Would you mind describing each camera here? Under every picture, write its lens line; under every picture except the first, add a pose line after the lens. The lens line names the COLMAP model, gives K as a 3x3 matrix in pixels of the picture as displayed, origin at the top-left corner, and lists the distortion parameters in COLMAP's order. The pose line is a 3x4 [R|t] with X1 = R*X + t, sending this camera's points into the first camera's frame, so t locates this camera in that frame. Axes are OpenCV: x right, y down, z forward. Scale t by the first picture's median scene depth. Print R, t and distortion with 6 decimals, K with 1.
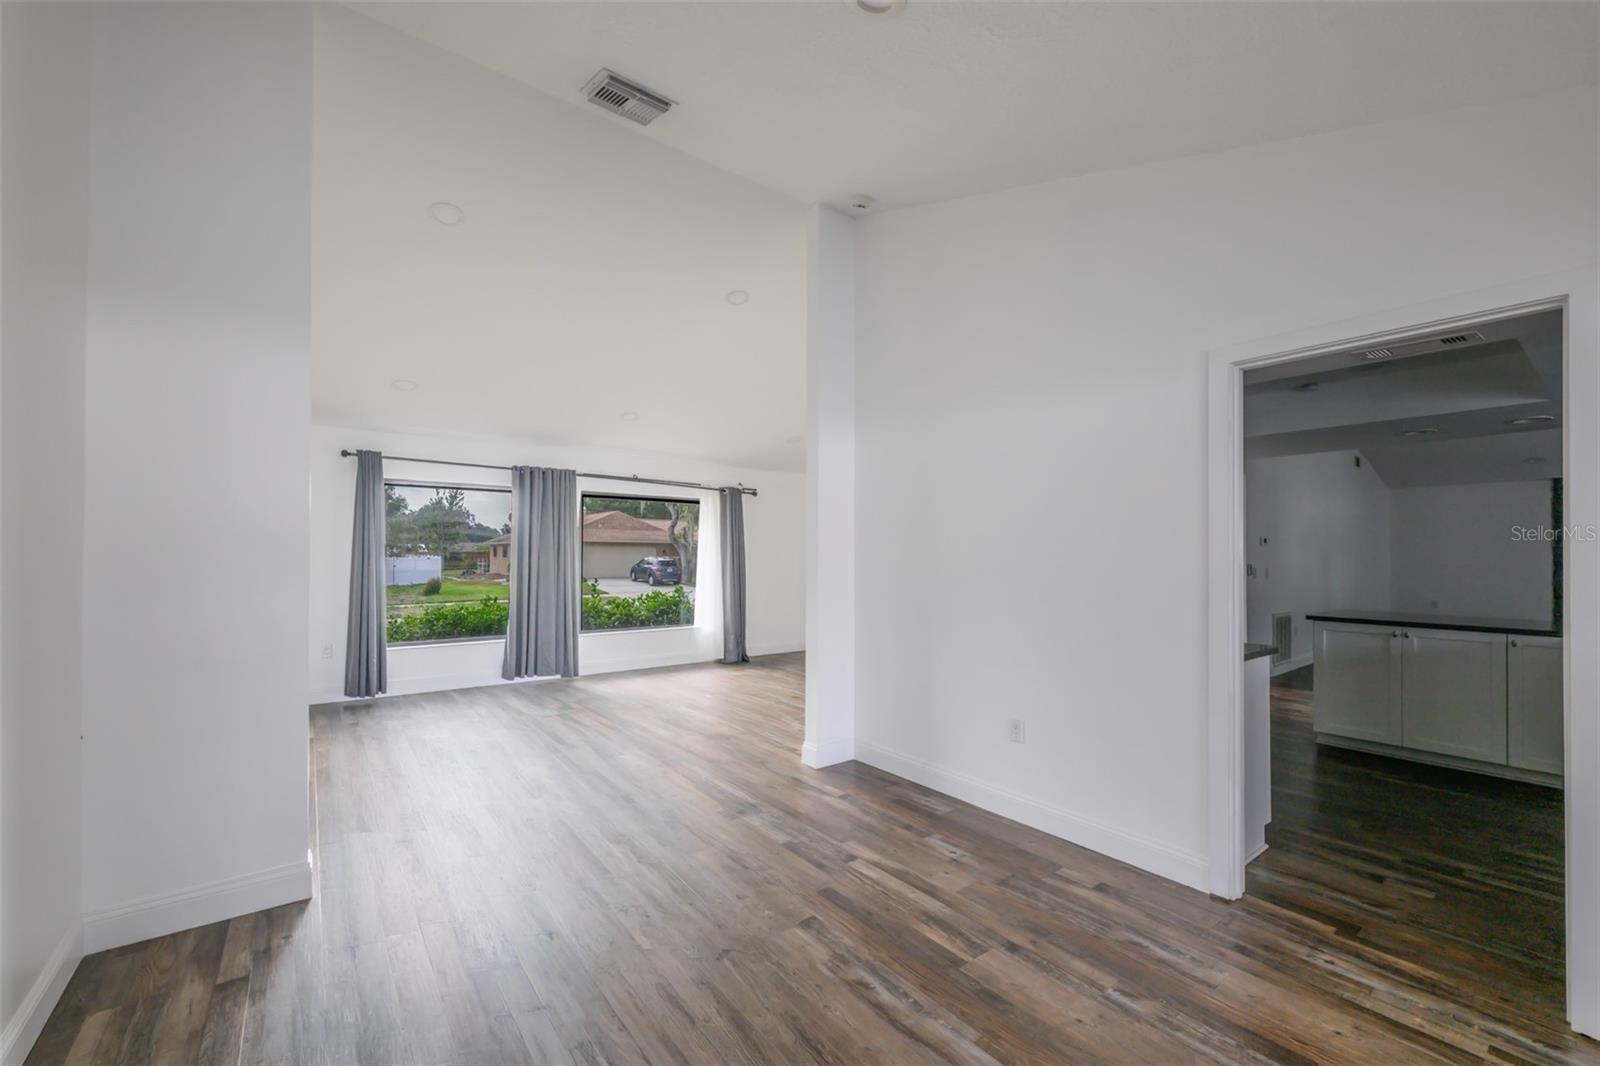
lens RADIAL K [[645.8, 0, 800.0], [0, 645.8, 544.1], [0, 0, 1]] dist [0.000974, -0.000037]
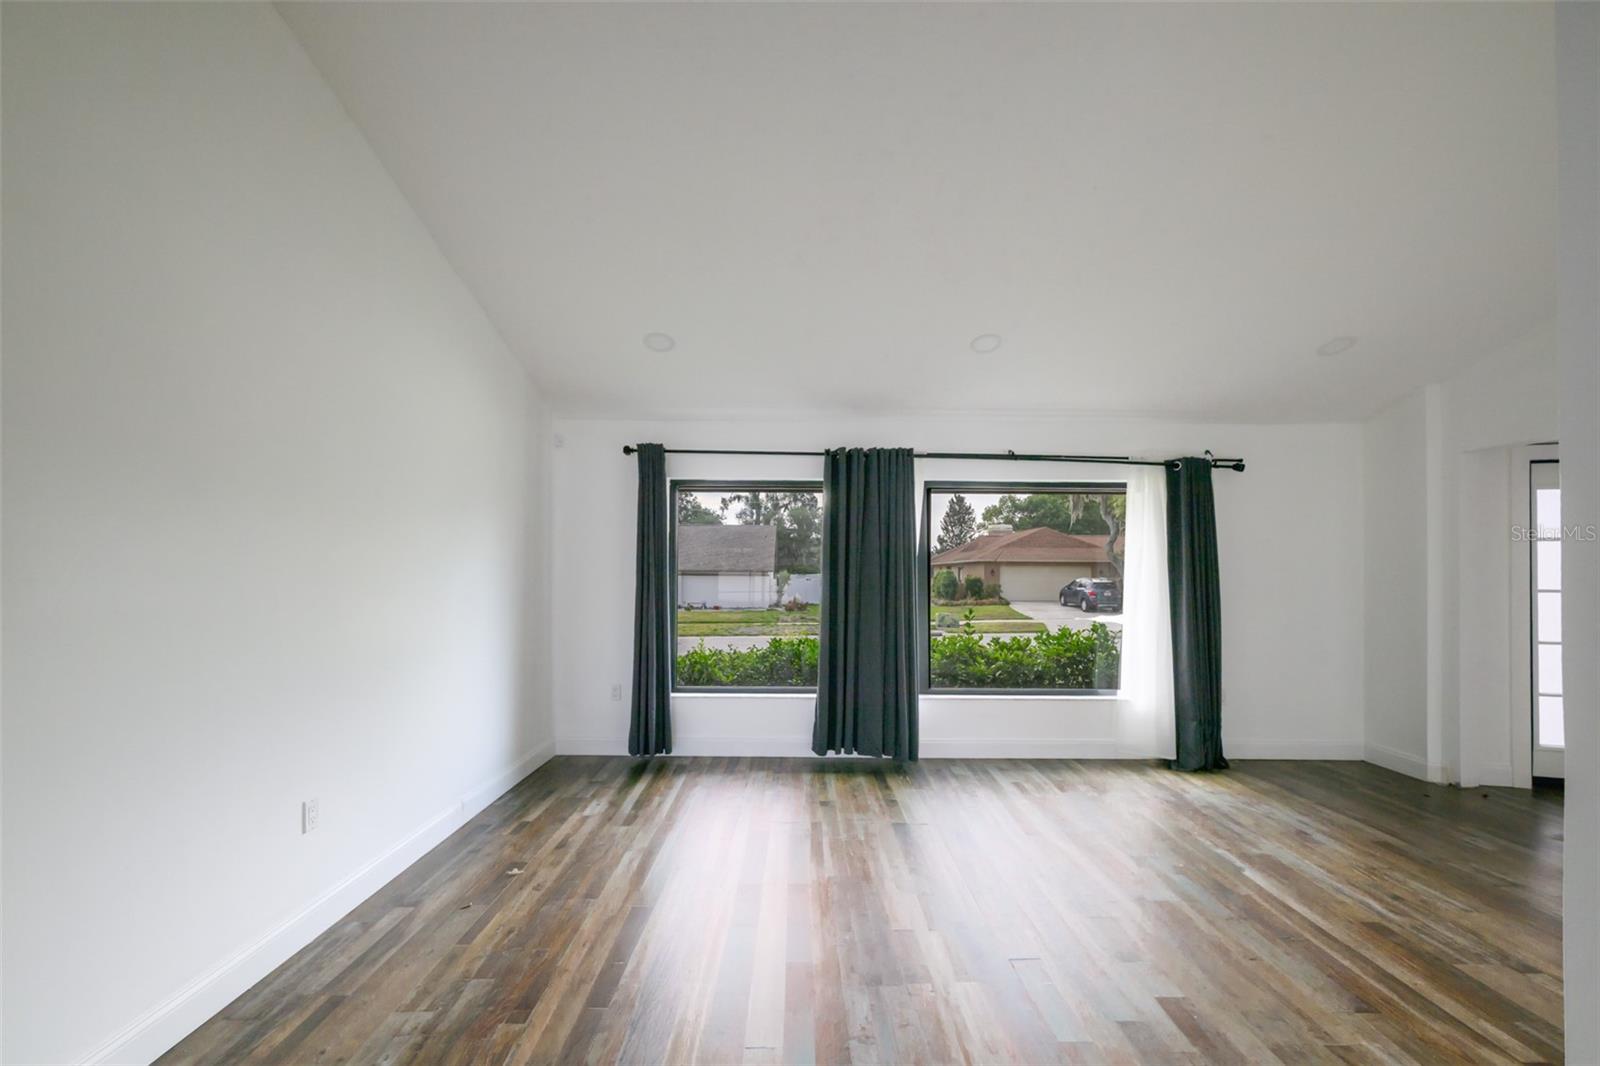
lens RADIAL K [[645.8, 0, 783.9], [0, 645.8, 570.8], [0, 0, 1]] dist [0.000974, -0.000037]
pose [[0.783989, -0.003397, -0.620766, -0.033040], [0.009097, 0.999941, 0.006016, 0.004739], [0.620708, -0.010364, 0.783973, 0.326187]]
